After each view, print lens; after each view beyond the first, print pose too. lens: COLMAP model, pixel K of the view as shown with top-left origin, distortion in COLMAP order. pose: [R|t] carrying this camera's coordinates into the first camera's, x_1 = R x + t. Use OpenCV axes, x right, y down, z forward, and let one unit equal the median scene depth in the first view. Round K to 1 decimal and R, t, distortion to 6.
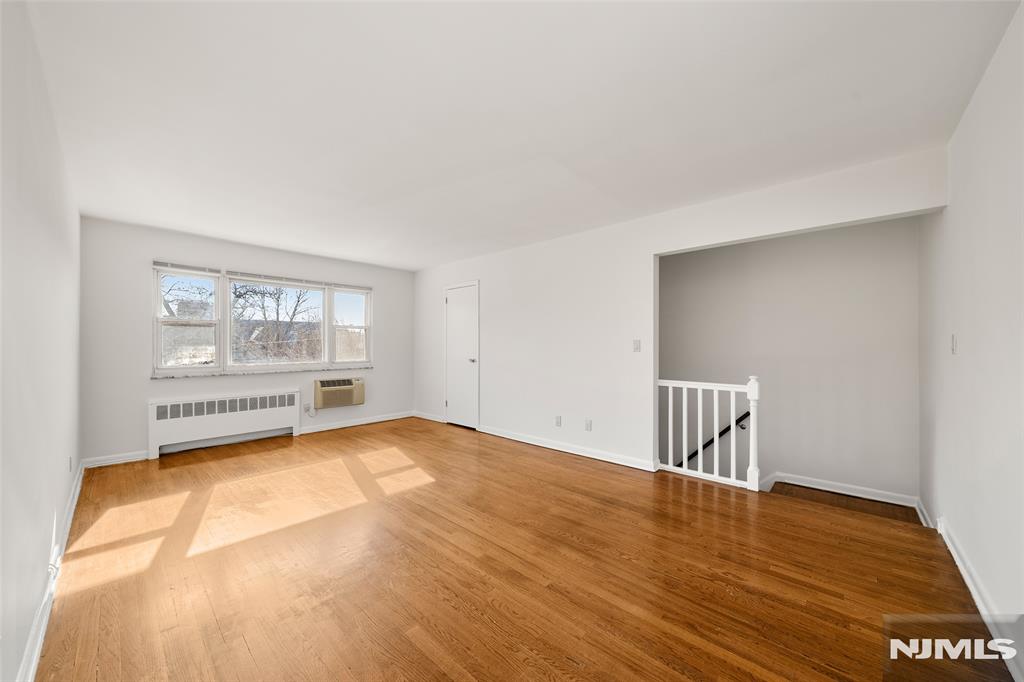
lens RADIAL K [[364.8, 0, 512.0], [0, 364.8, 341.0], [0, 0, 1]] dist [-0.000196, -0.000016]
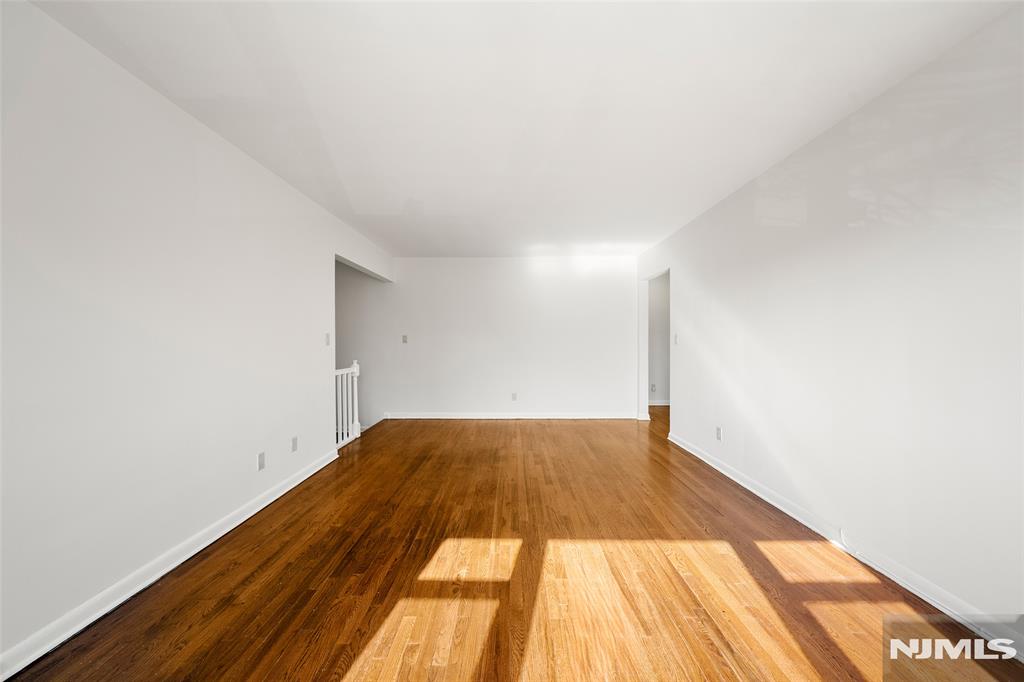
lens RADIAL K [[364.8, 0, 512.0], [0, 364.8, 341.0], [0, 0, 1]] dist [-0.000196, -0.000016]
pose [[-0.674118, -0.012834, 0.738512, -0.844935], [-0.021733, 0.999761, -0.002465, 0.007009], [-0.738304, -0.017712, -0.674235, 1.509897]]
